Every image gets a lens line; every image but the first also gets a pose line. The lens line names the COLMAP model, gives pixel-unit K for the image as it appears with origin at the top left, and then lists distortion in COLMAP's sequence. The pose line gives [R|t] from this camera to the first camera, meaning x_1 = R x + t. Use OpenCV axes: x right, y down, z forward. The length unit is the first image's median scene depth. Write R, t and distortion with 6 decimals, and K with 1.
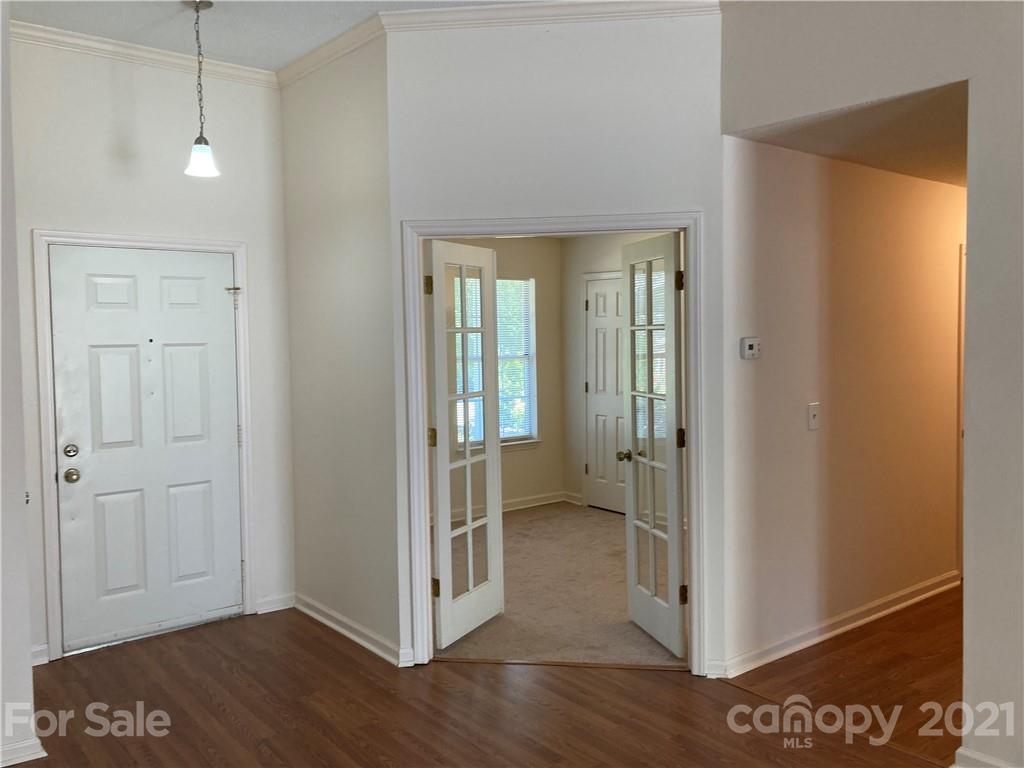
lens RADIAL K [[830.4, 0, 515.5], [0, 830.4, 379.2], [0, 0, 1]] dist [0.038036, -0.049697]
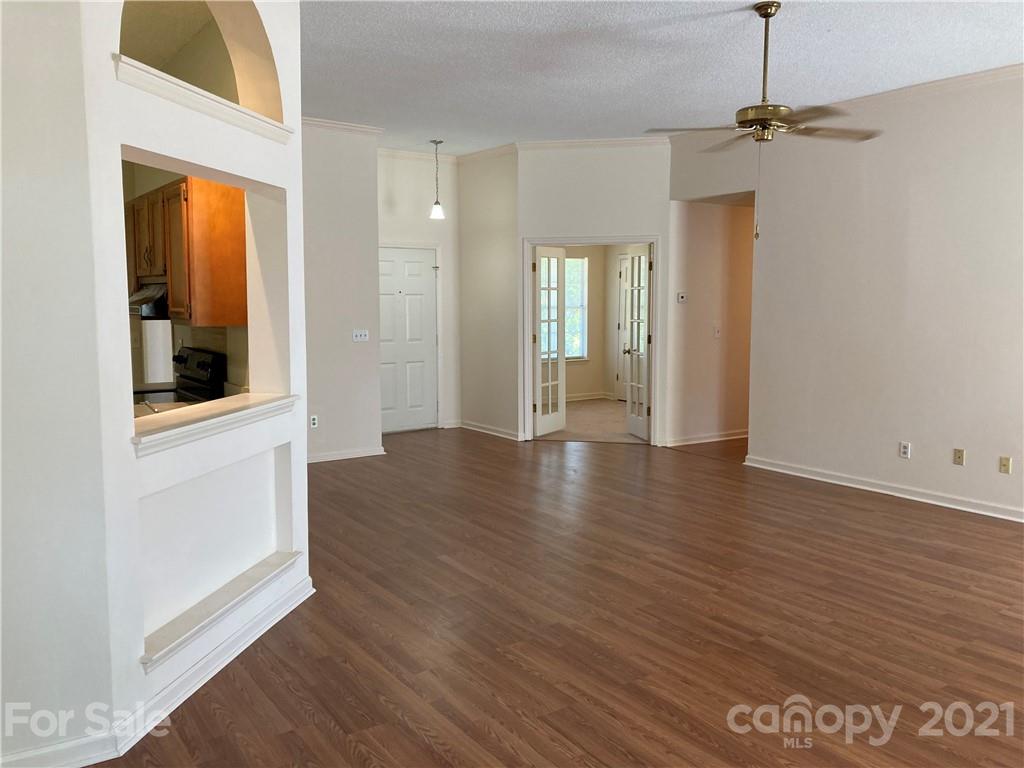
lens RADIAL K [[830.4, 0, 509.9], [0, 830.4, 390.0], [0, 0, 1]] dist [0.038036, -0.049697]
pose [[0.996616, 0.020550, -0.079585, 0.010366], [-0.015964, 0.998198, 0.057837, 0.076079], [0.080630, -0.056371, 0.995149, -1.099822]]
